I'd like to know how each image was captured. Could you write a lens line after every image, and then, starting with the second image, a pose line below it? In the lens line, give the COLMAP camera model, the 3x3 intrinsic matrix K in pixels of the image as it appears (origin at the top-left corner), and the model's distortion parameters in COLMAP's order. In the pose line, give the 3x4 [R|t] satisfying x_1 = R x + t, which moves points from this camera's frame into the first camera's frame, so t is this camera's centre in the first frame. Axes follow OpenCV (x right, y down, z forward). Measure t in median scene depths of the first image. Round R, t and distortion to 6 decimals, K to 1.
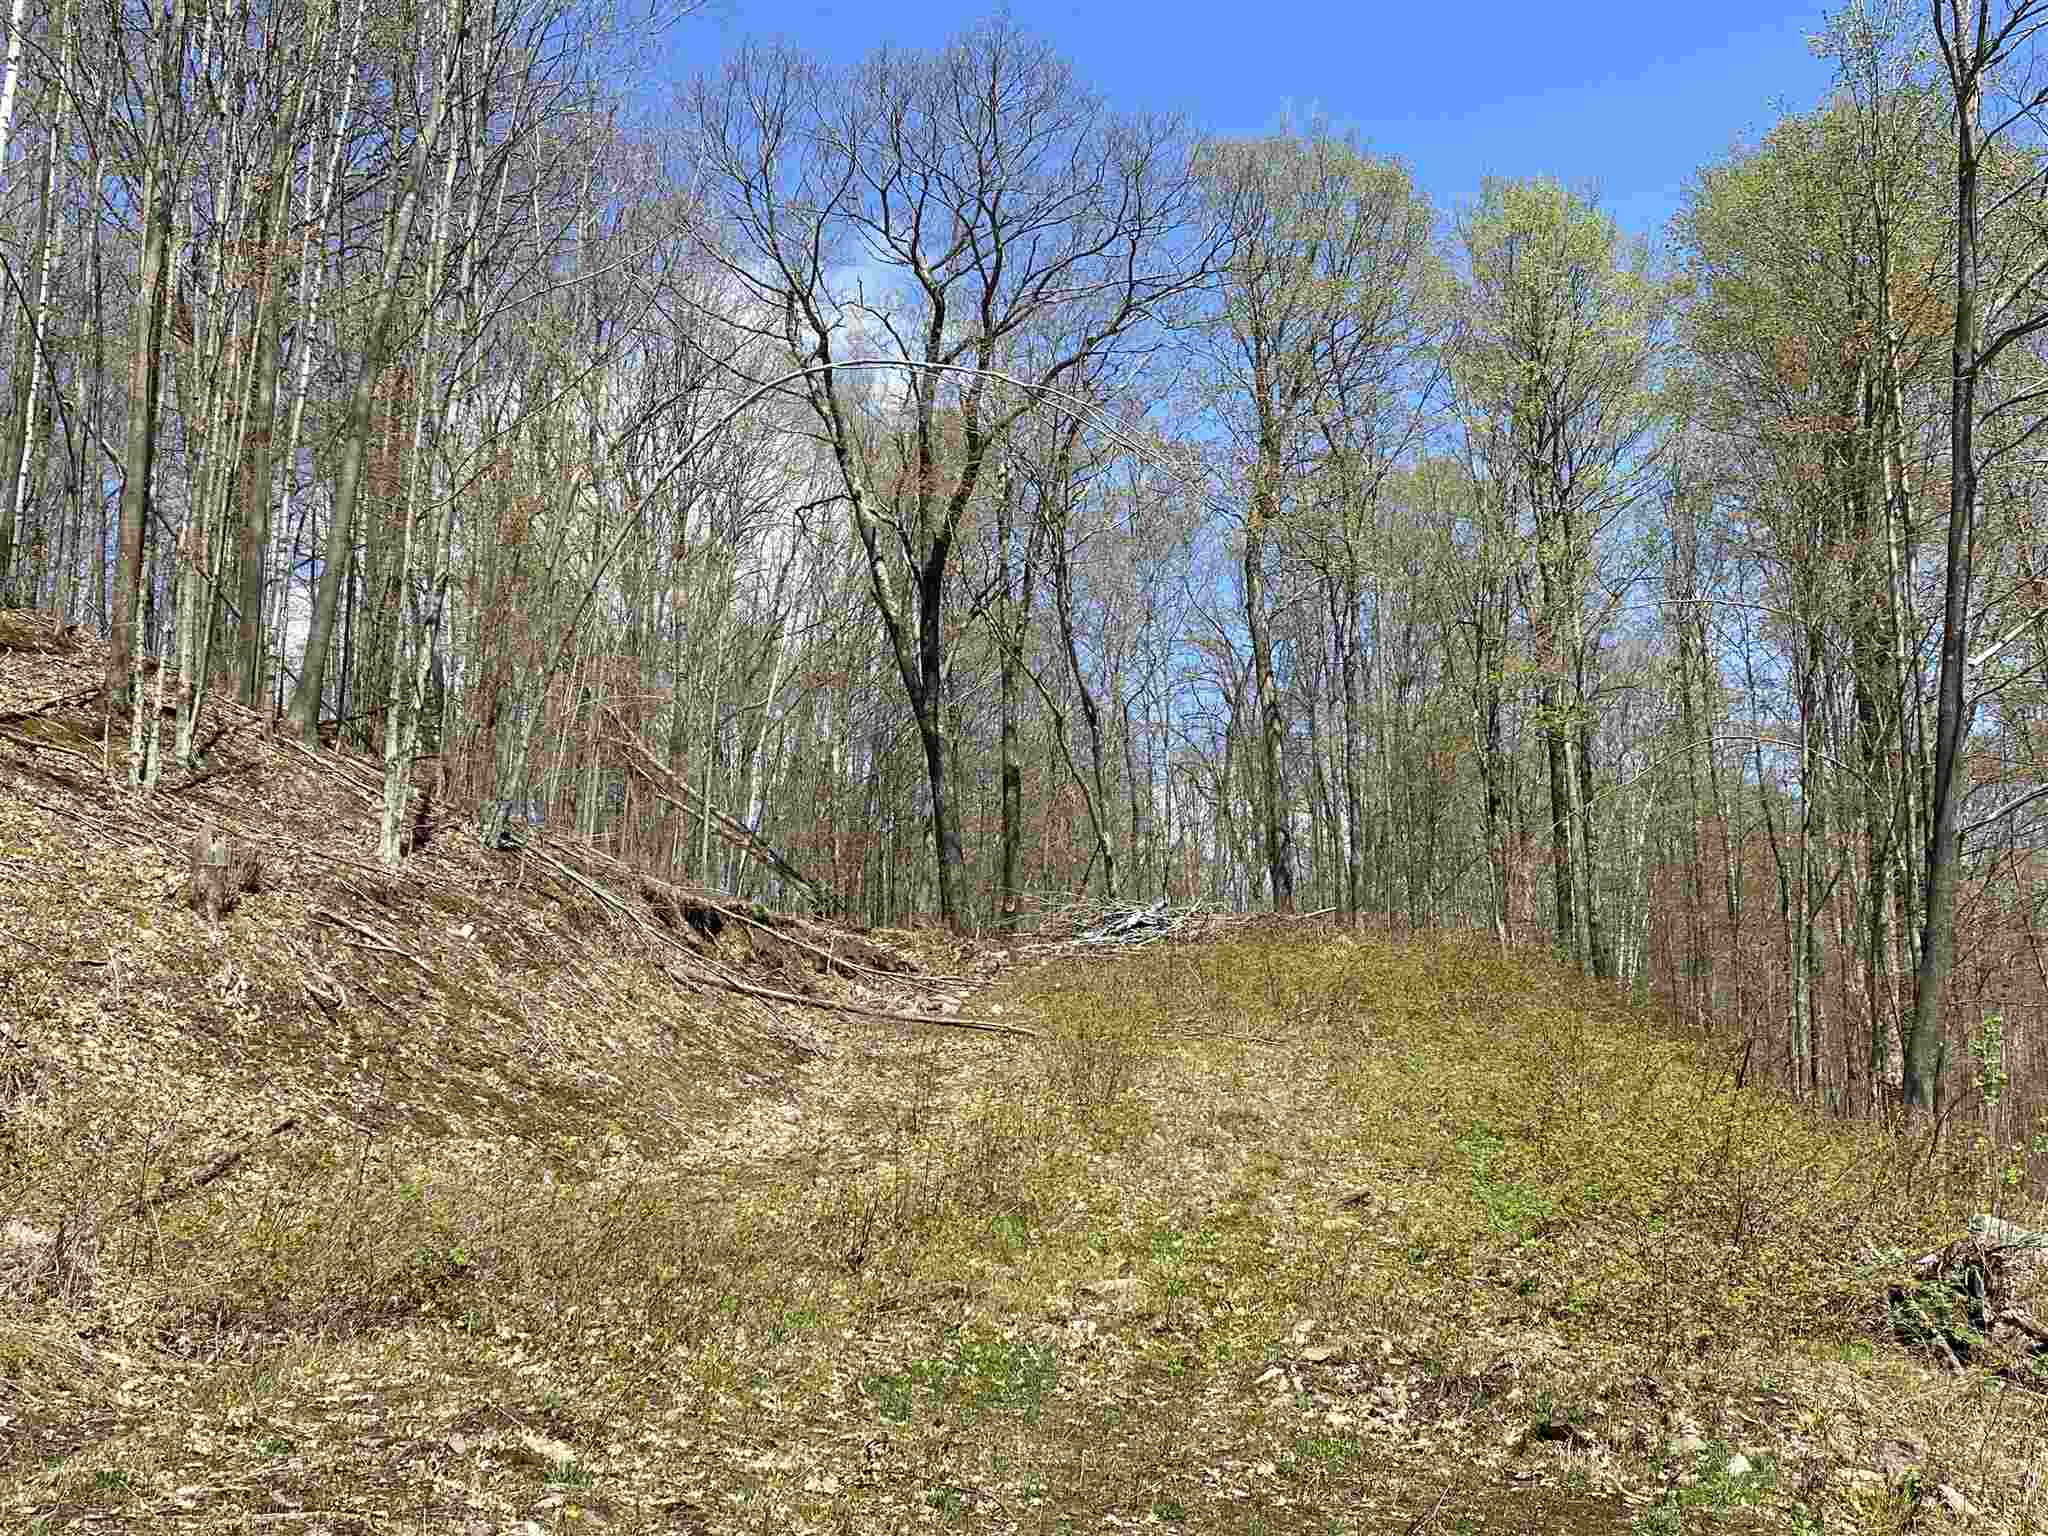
lens RADIAL K [[2178.4, 0, 1020.7], [0, 2178.4, 759.8], [0, 0, 1]] dist [0.046848, 0.000000]
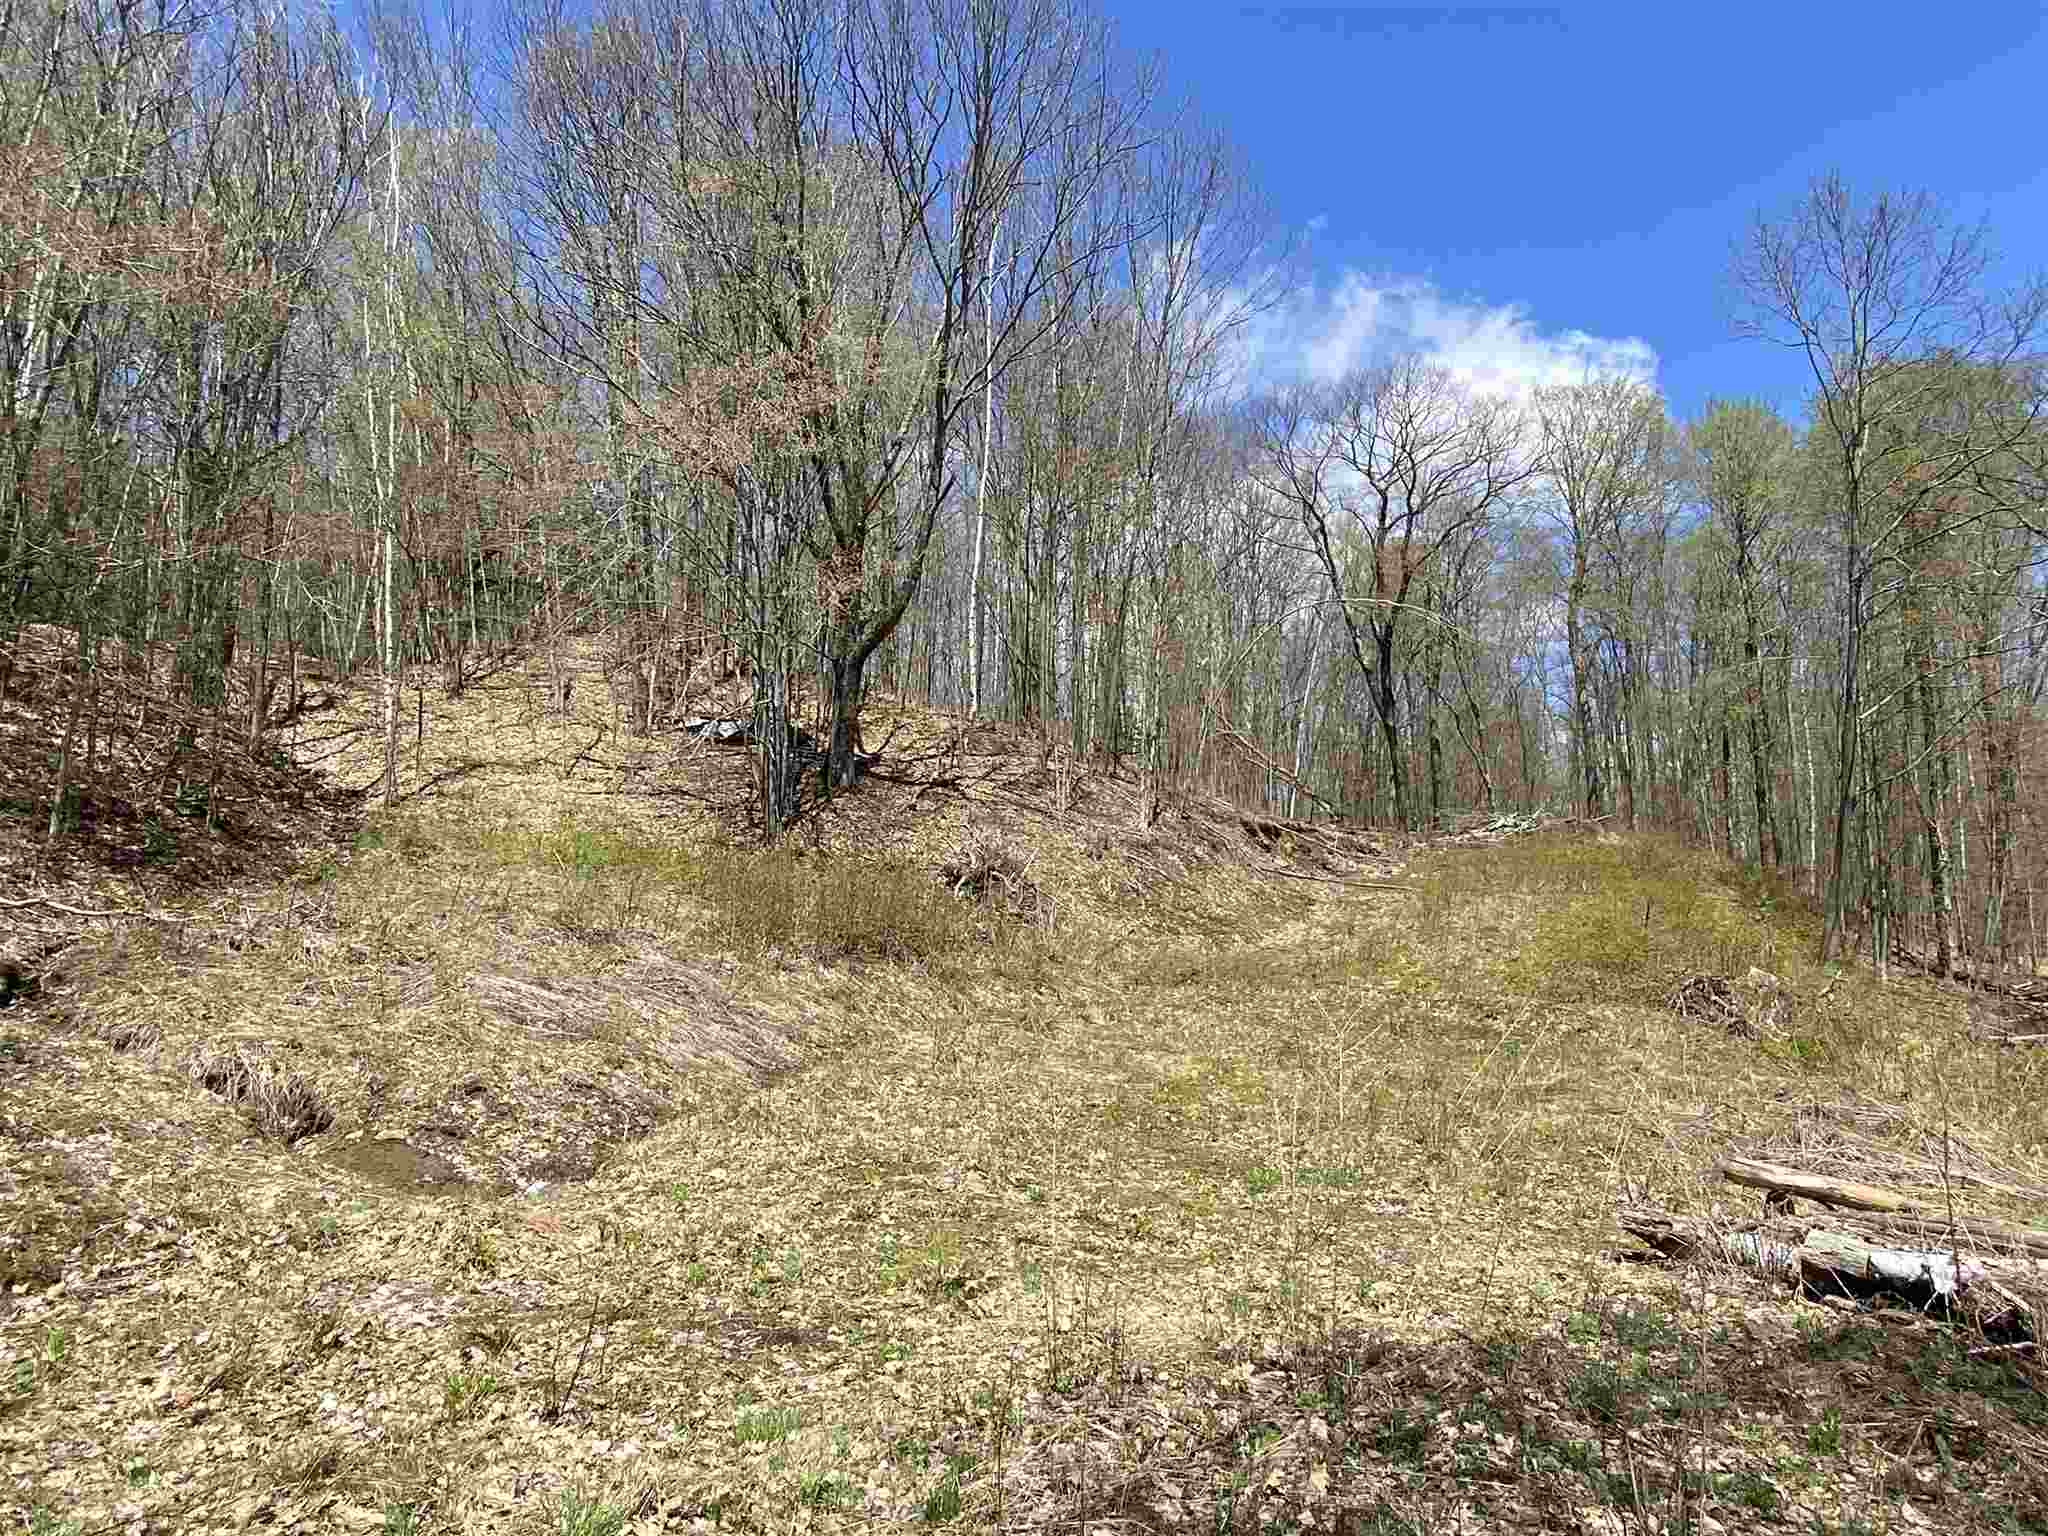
lens RADIAL K [[1364.1, 0, 1004.7], [0, 1364.1, 760.4], [0, 0, 1]] dist [0.003725, -0.004861]
pose [[0.941517, -0.035229, -0.335119, 0.053343], [0.050256, 0.998078, 0.036270, -0.053573], [0.333197, -0.050991, 0.941477, -0.301857]]
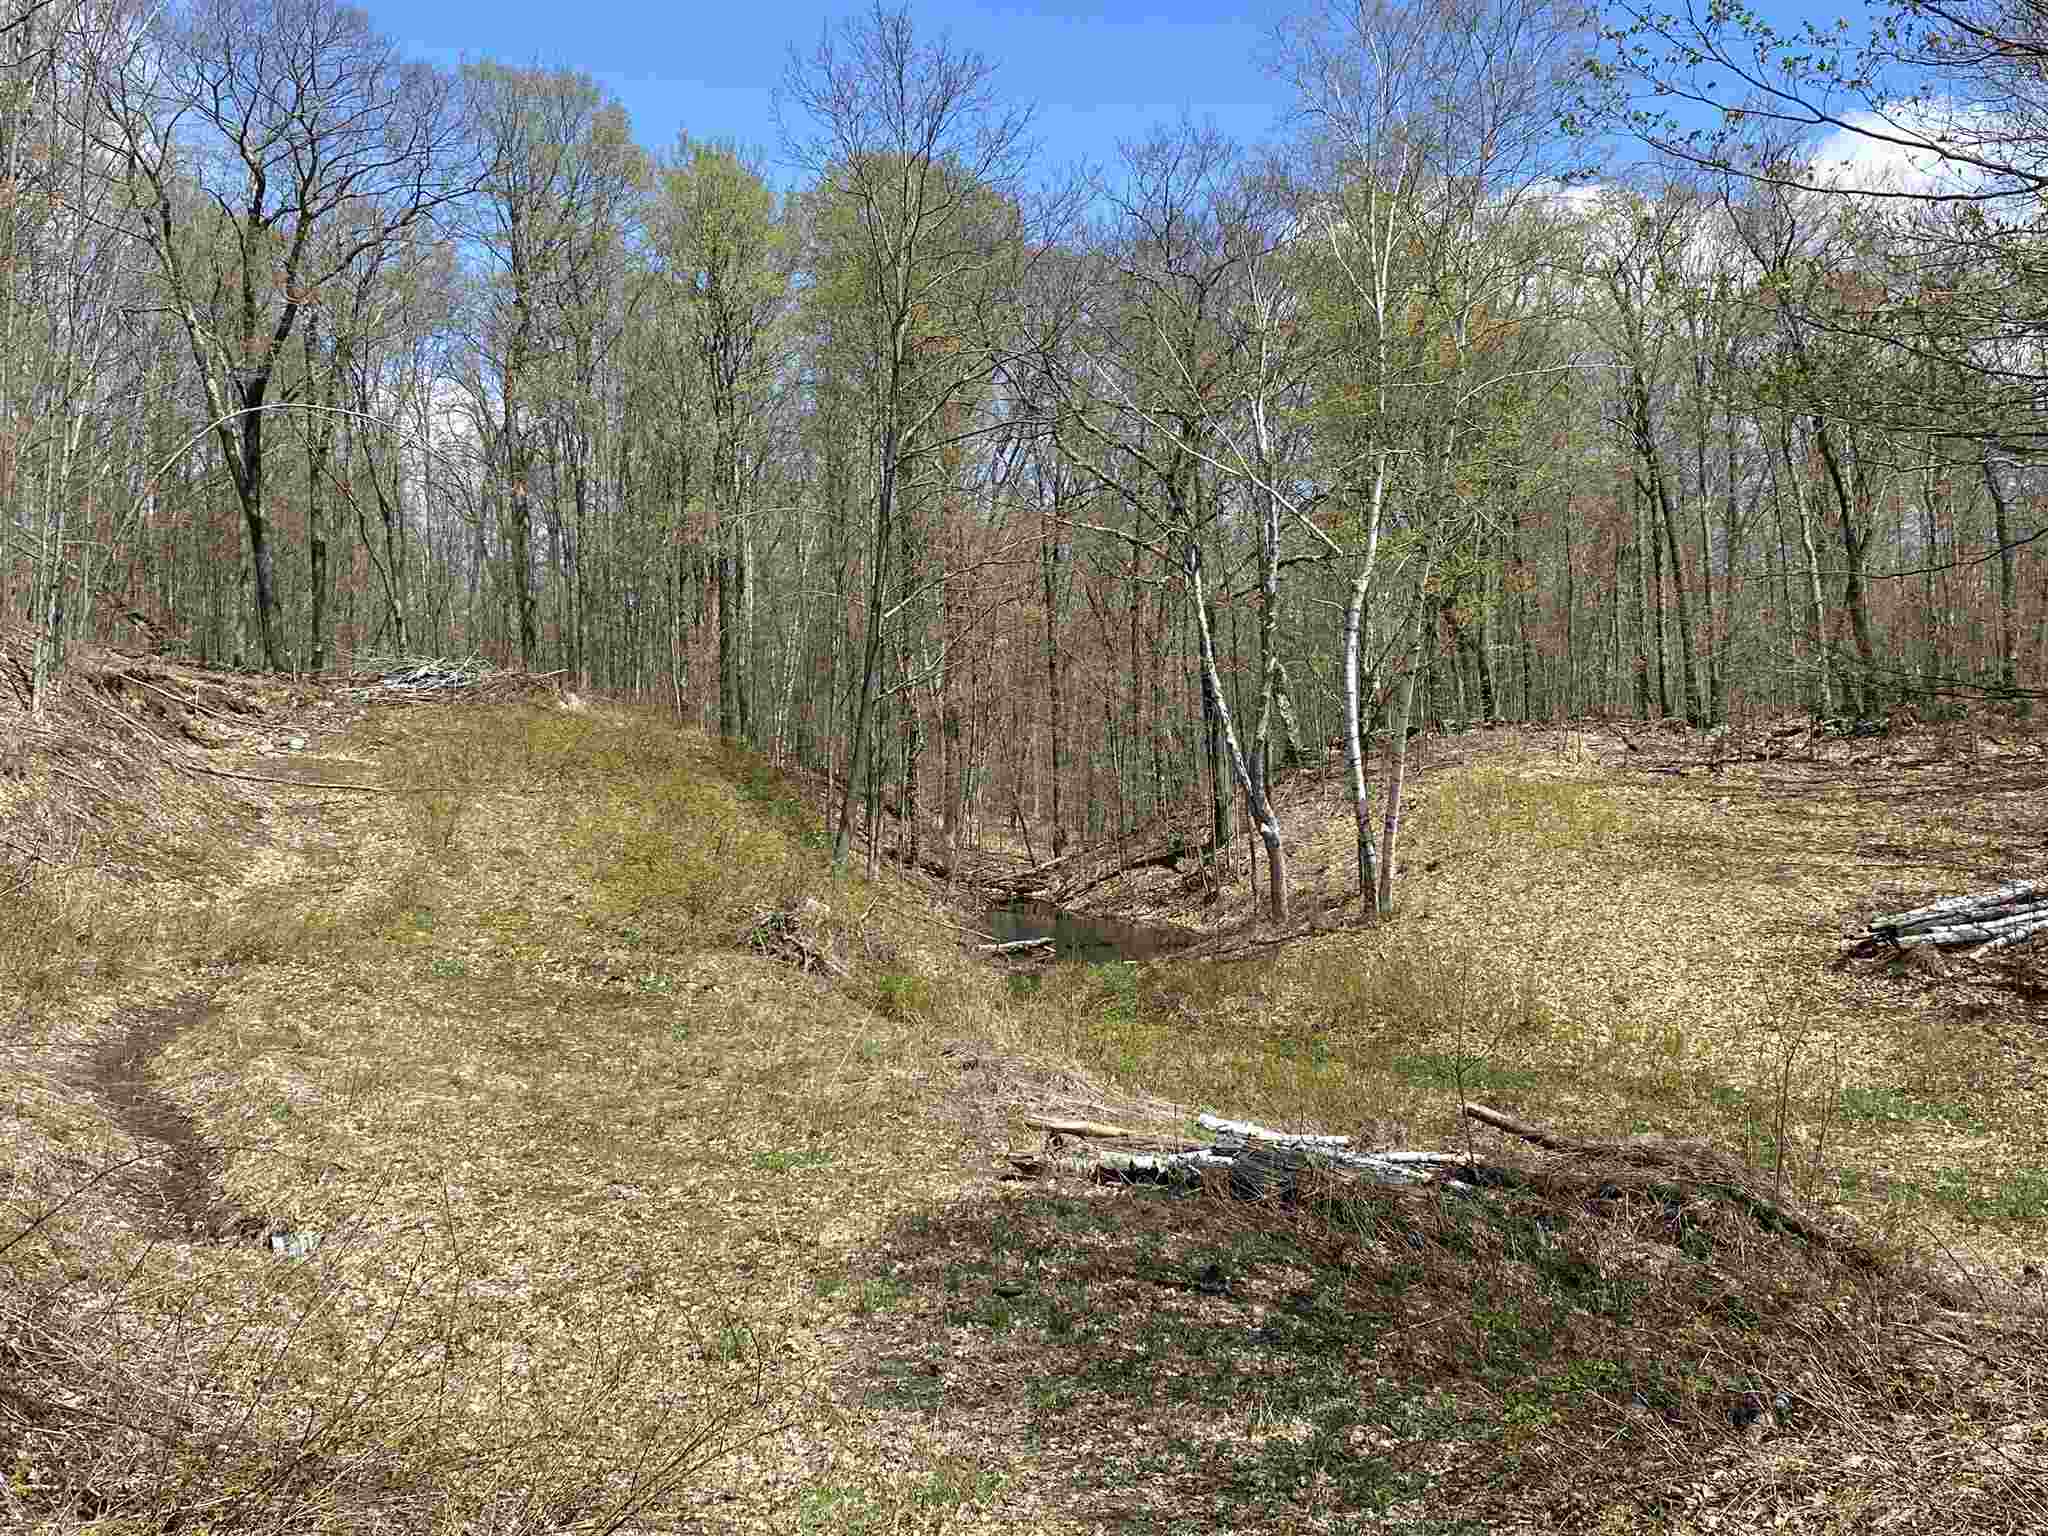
lens RADIAL K [[2178.4, 0, 1020.8], [0, 2178.4, 774.7], [0, 0, 1]] dist [0.046848, 0.000000]
pose [[0.940921, -0.004764, 0.338593, -0.071906], [-0.055340, 0.984295, 0.167635, -0.137818], [-0.334074, -0.176469, 0.925880, -0.517867]]
